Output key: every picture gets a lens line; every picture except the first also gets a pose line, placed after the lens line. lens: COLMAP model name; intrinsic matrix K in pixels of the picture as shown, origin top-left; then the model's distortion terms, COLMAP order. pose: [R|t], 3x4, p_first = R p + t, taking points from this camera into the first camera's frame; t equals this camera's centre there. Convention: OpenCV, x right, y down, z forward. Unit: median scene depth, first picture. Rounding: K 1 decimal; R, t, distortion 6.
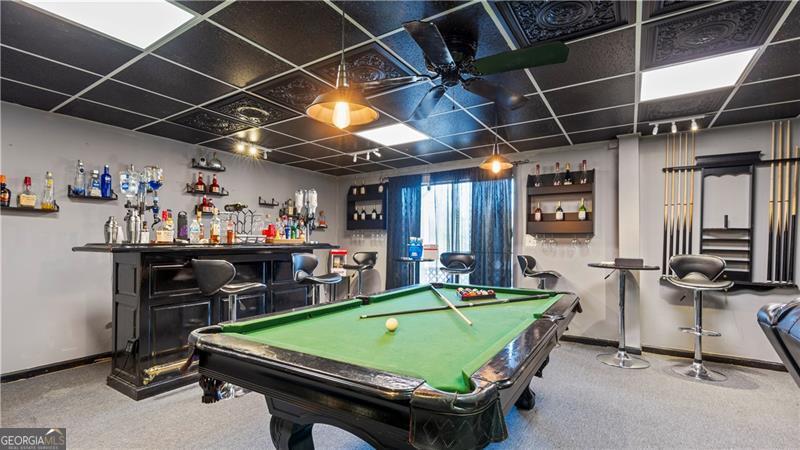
lens RADIAL K [[363.8, 0, 407.9], [0, 363.8, 242.4], [0, 0, 1]] dist [-0.005760, -0.000952]
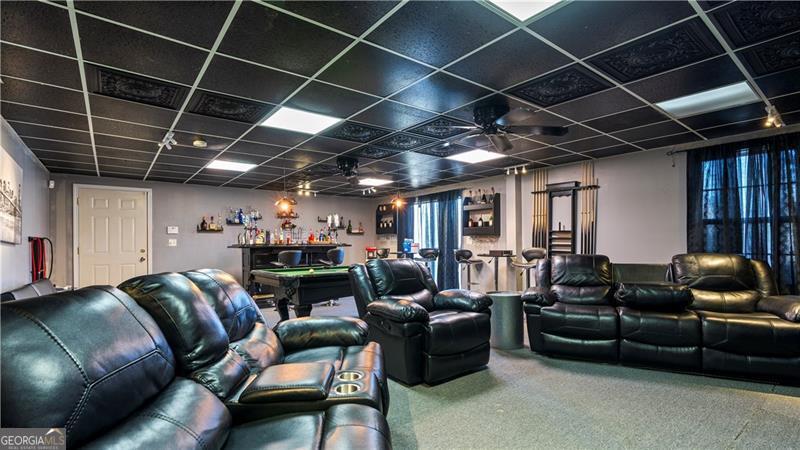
lens RADIAL K [[363.8, 0, 396.9], [0, 363.8, 233.7], [0, 0, 1]] dist [-0.005760, -0.000952]
pose [[0.943369, -0.020446, -0.331113, 0.640047], [0.012625, 0.999589, -0.025754, 0.004618], [0.331504, 0.020115, 0.943239, -0.617629]]
